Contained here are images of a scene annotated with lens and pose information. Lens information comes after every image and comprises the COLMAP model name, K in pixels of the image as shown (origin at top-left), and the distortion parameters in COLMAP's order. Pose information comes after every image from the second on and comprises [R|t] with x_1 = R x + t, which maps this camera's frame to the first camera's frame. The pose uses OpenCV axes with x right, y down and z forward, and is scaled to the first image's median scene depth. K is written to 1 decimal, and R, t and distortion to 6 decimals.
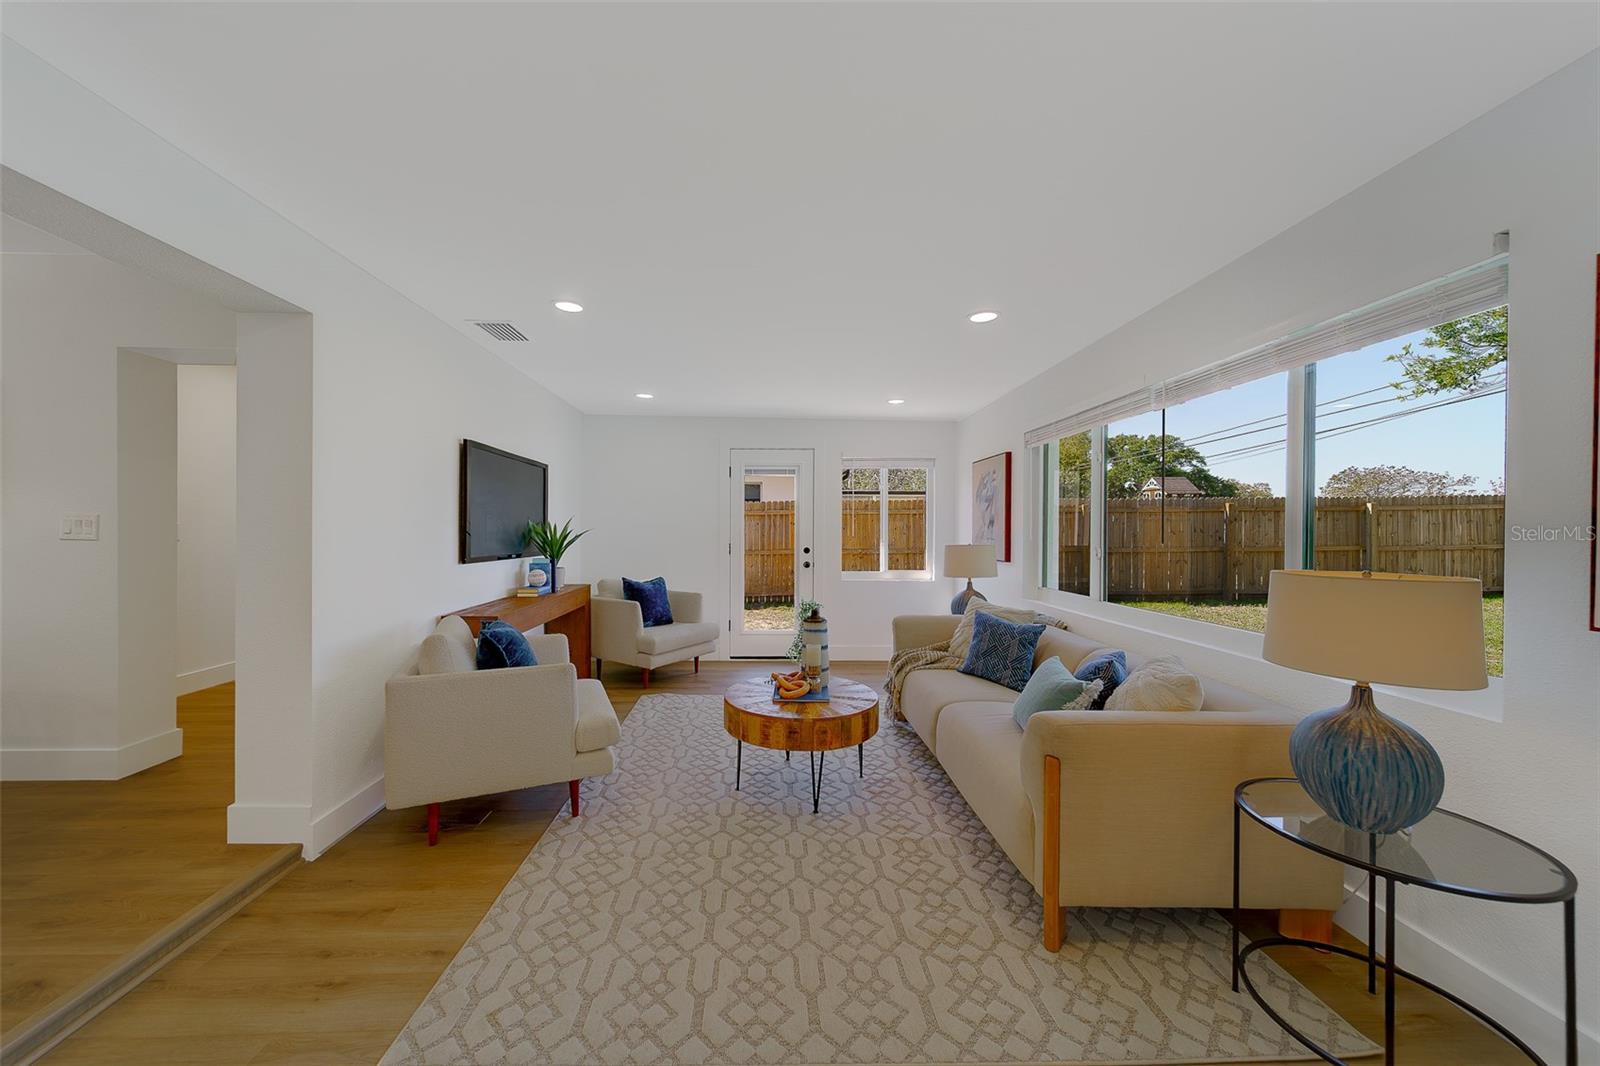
lens RADIAL K [[578.3, 0, 792.1], [0, 578.3, 529.4], [0, 0, 1]] dist [0.001566, 0.000077]
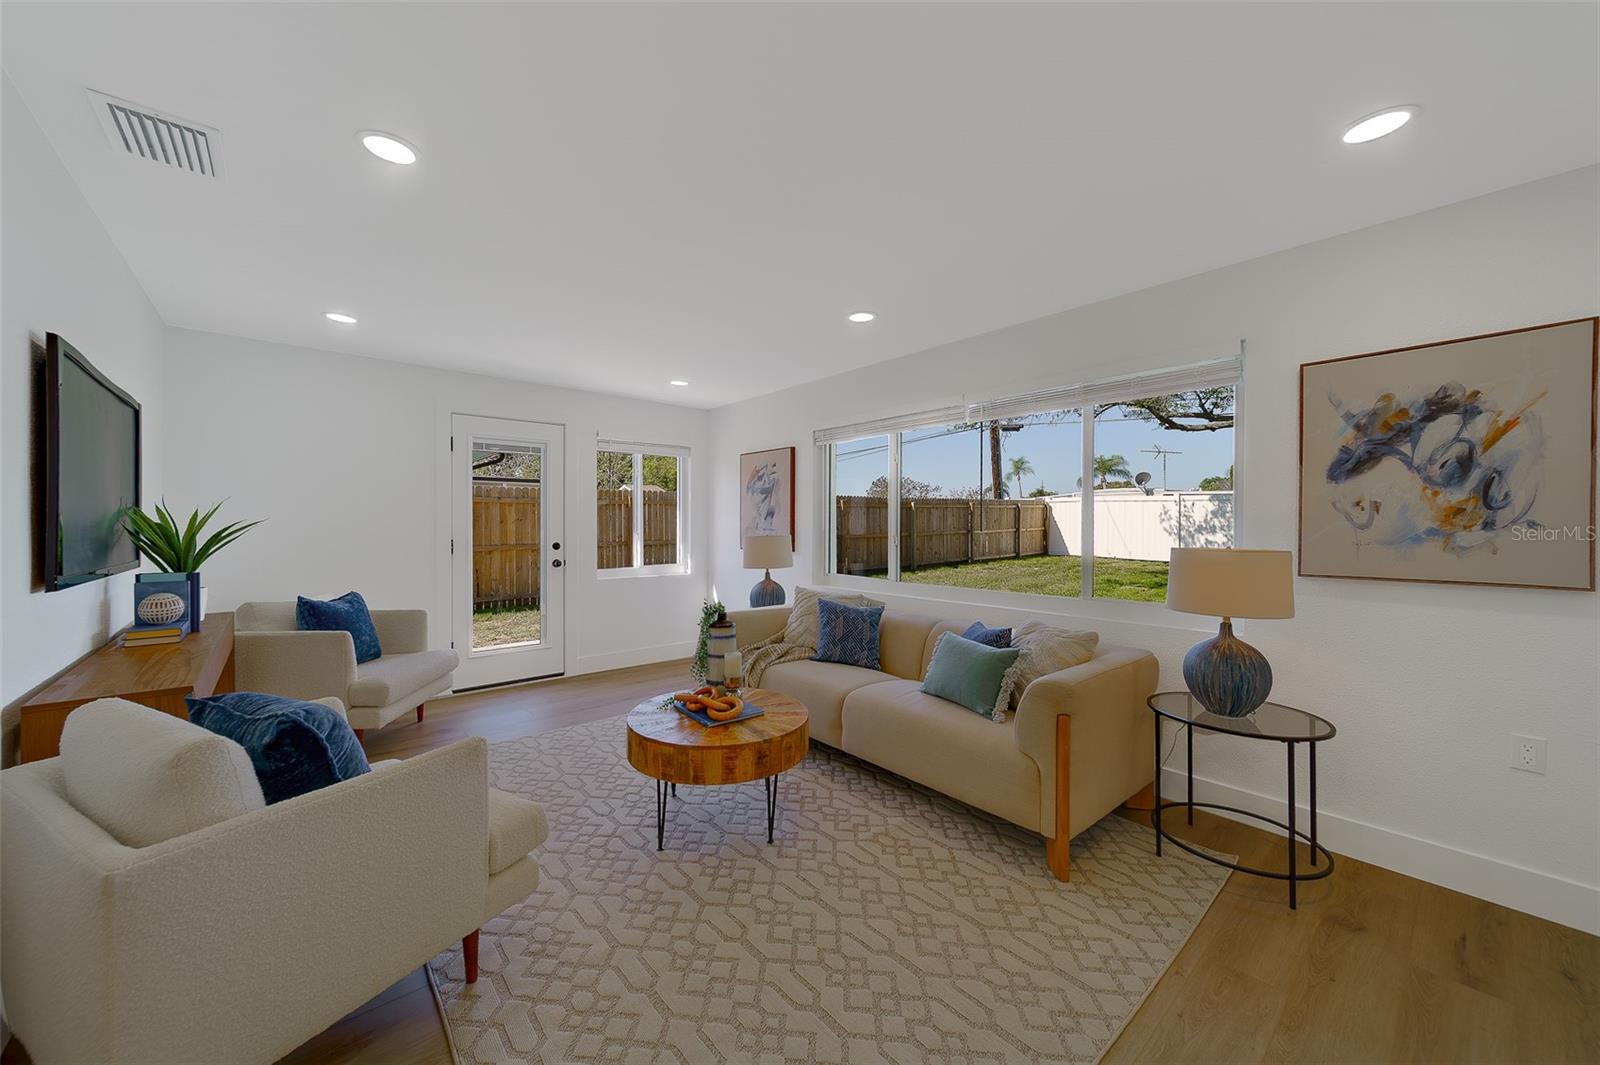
lens RADIAL K [[578.3, 0, 792.1], [0, 578.3, 528.9], [0, 0, 1]] dist [0.001566, 0.000077]
pose [[0.785588, -0.009759, 0.618673, -0.305345], [0.002239, 0.999914, 0.012930, 0.001905], [-0.618746, -0.008772, 0.785542, 0.190288]]
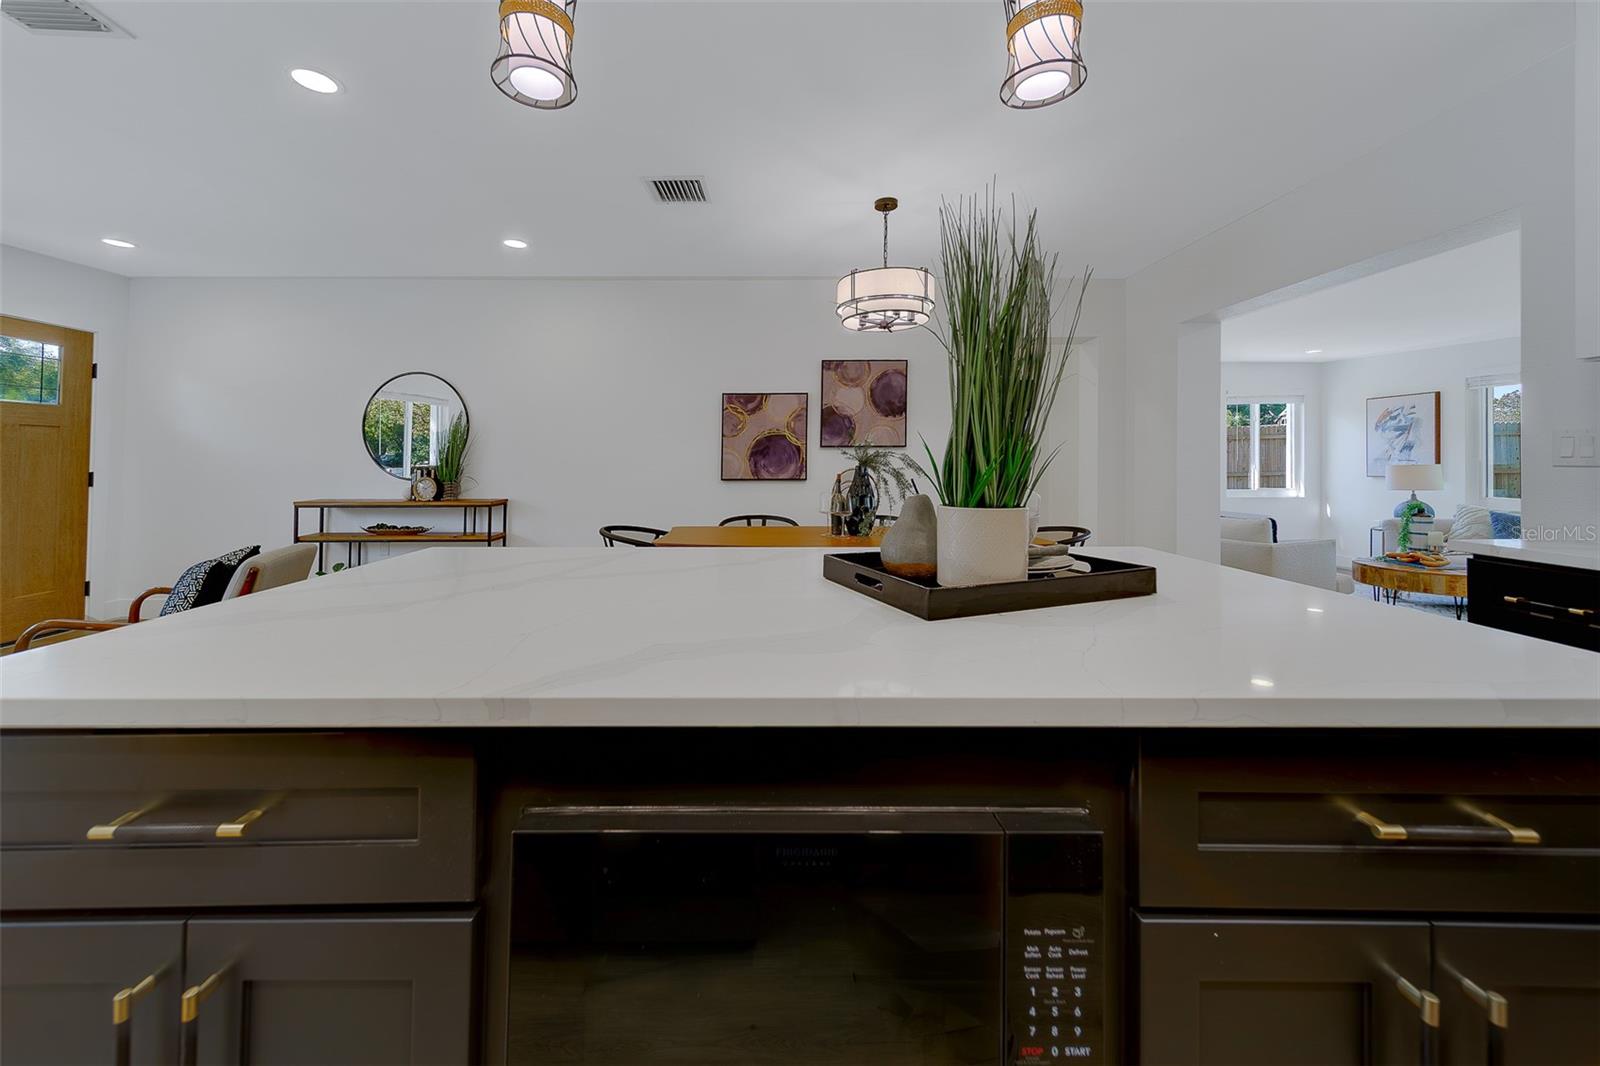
lens RADIAL K [[576.9, 0, 793.9], [0, 576.9, 459.6], [0, 0, 1]] dist [0.001584, 0.000092]
pose [[0.998242, -0.007393, -0.058810, -1.045782], [0.007247, 0.999970, -0.002697, 0.010011], [0.058828, 0.002266, 0.998266, -0.373955]]
